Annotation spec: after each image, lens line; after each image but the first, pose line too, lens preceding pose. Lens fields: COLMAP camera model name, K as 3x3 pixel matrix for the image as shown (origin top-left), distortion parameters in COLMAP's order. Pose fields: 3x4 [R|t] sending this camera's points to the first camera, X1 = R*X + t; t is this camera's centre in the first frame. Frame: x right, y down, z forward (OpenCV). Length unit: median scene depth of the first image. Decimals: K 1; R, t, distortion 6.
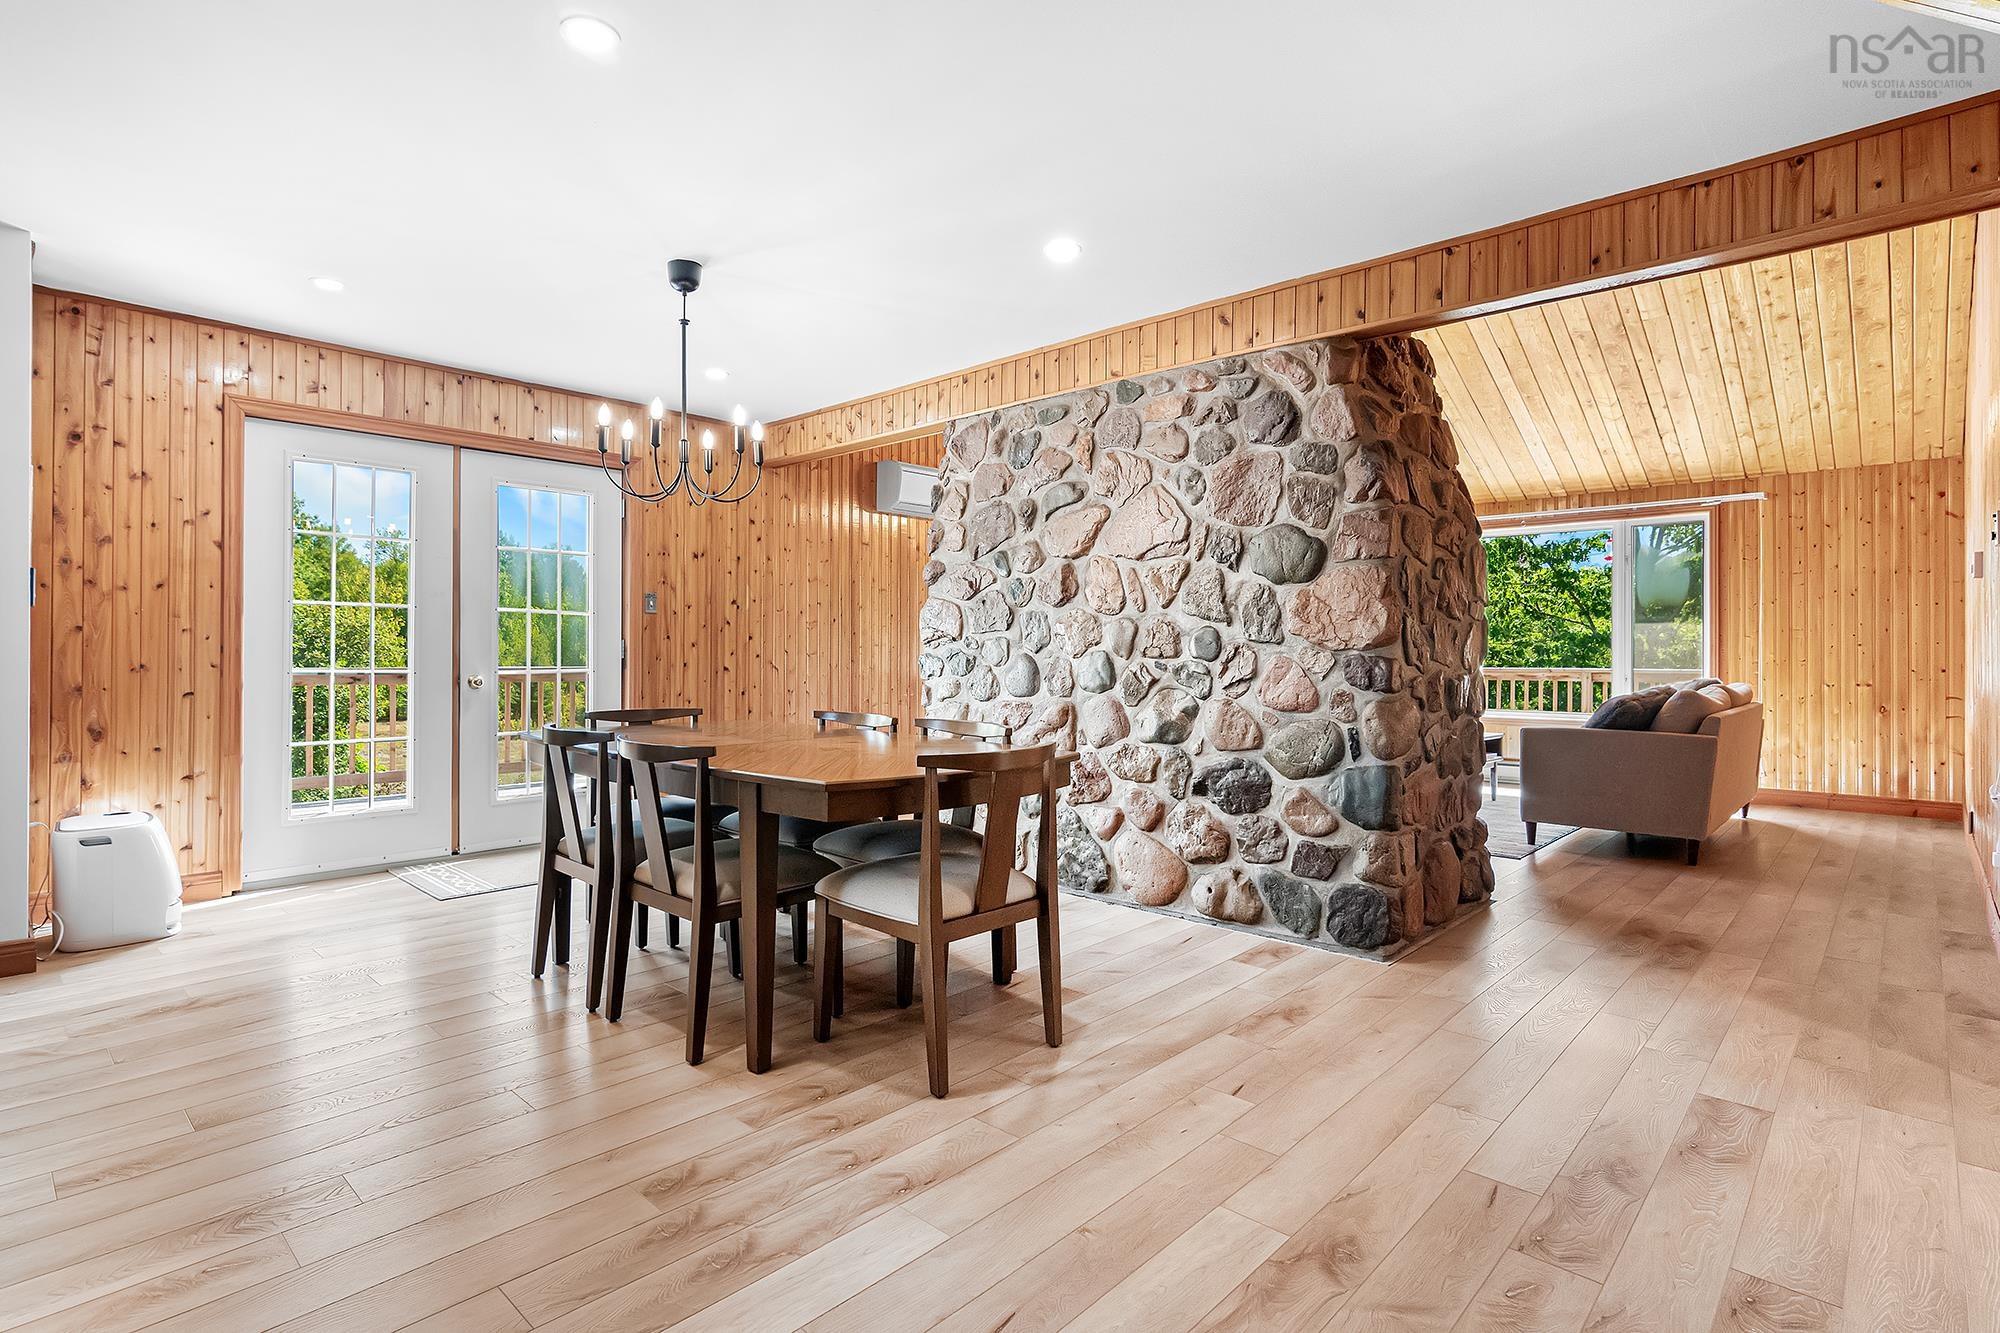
lens RADIAL K [[982.3, 0, 999.7], [0, 982.3, 655.6], [0, 0, 1]] dist [0.001859, 0.001075]
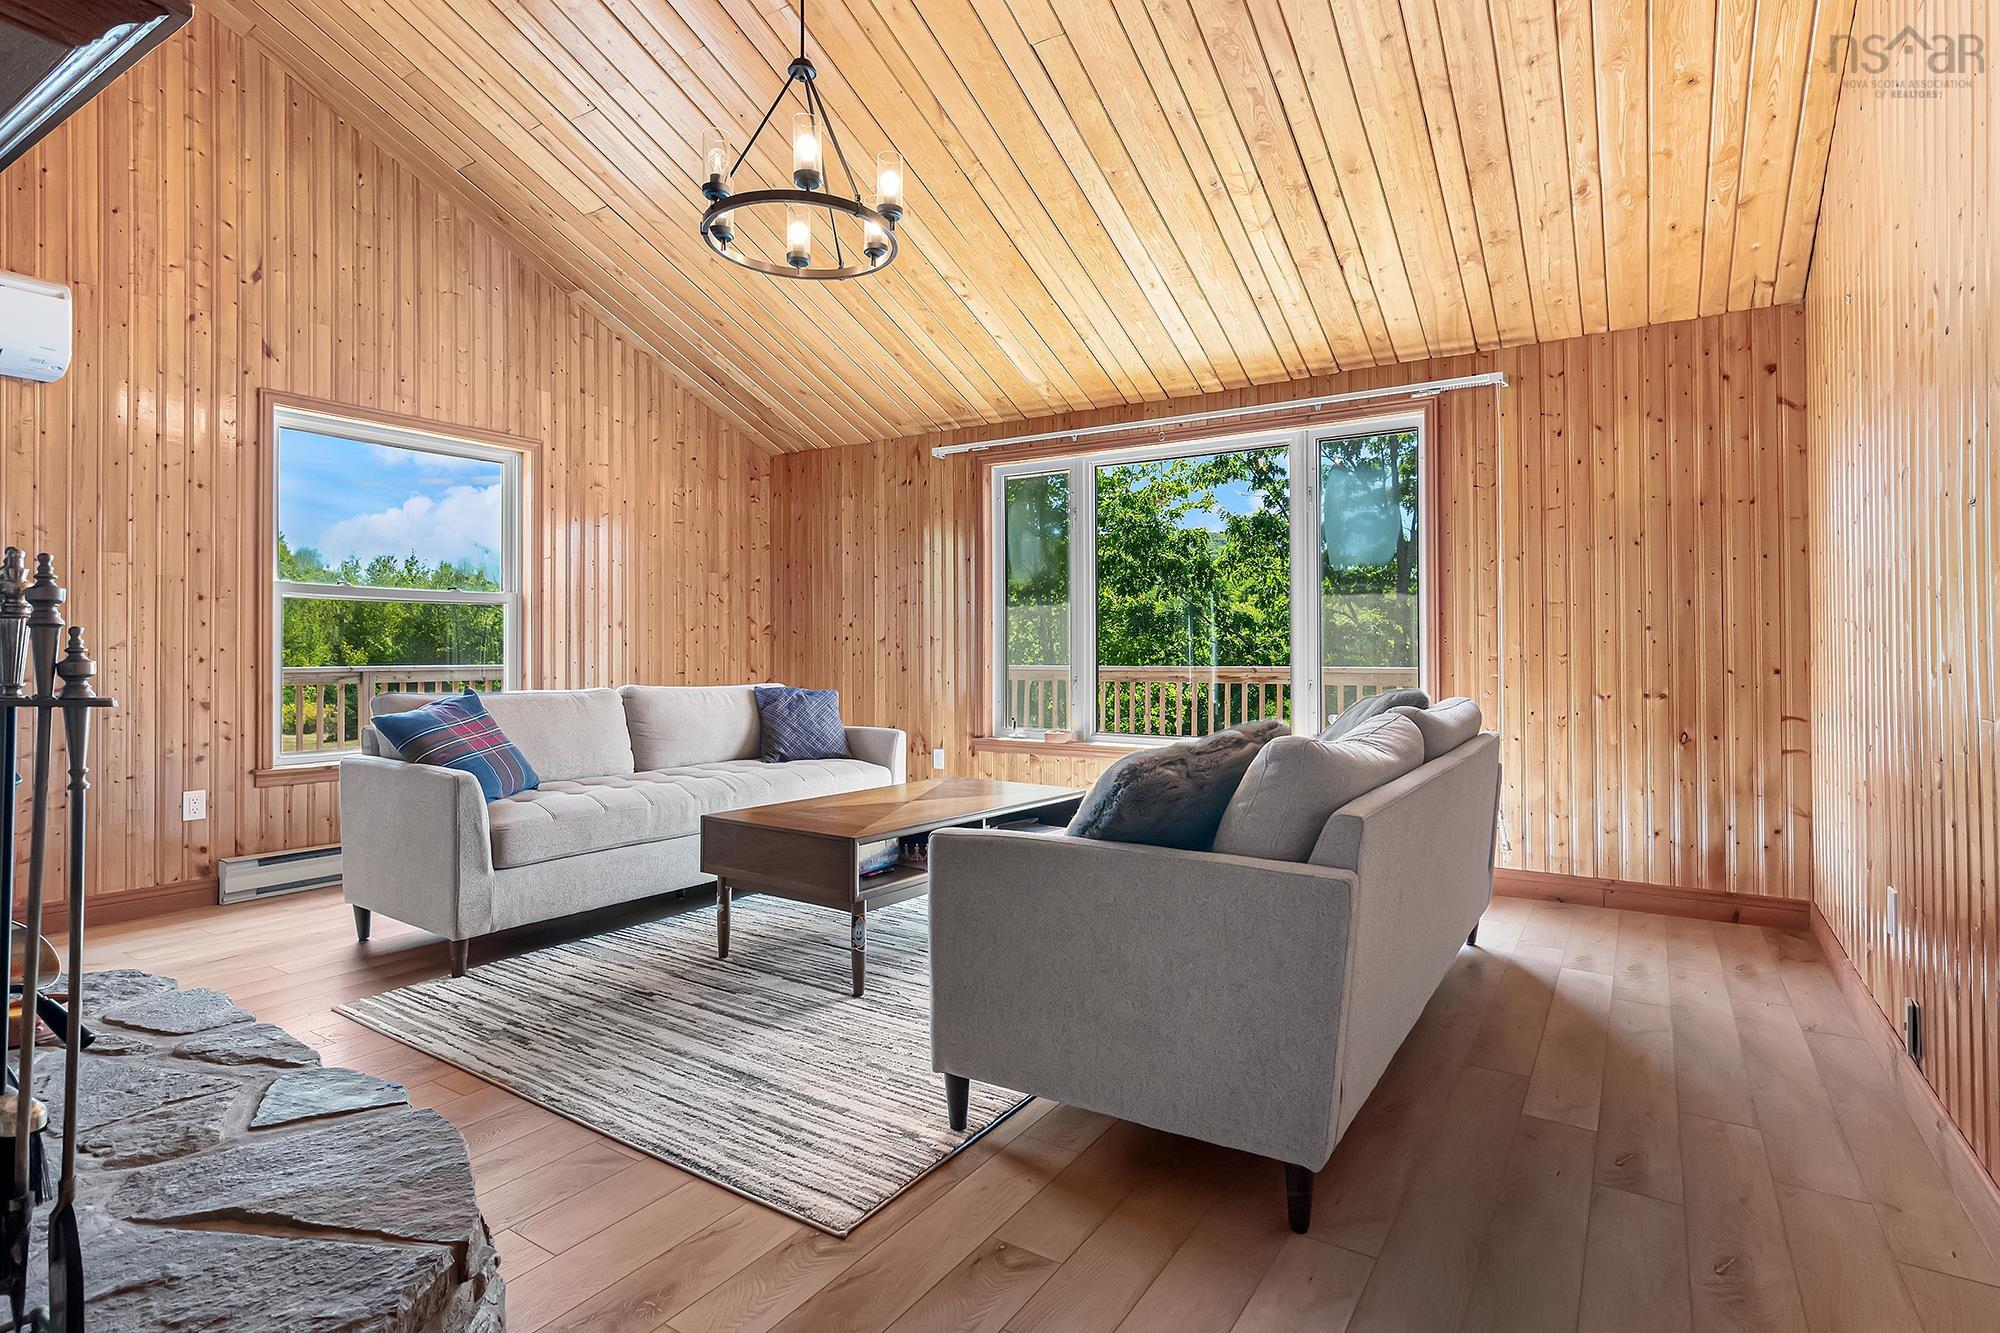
lens RADIAL K [[1007.8, 0, 998.3], [0, 1007.8, 644.1], [0, 0, 1]] dist [-0.000526, -0.000203]
pose [[0.984730, -0.003140, 0.174060, 0.383624], [0.004507, 0.999962, -0.007456, 0.001802], [-0.174030, 0.008127, 0.984707, 0.471667]]
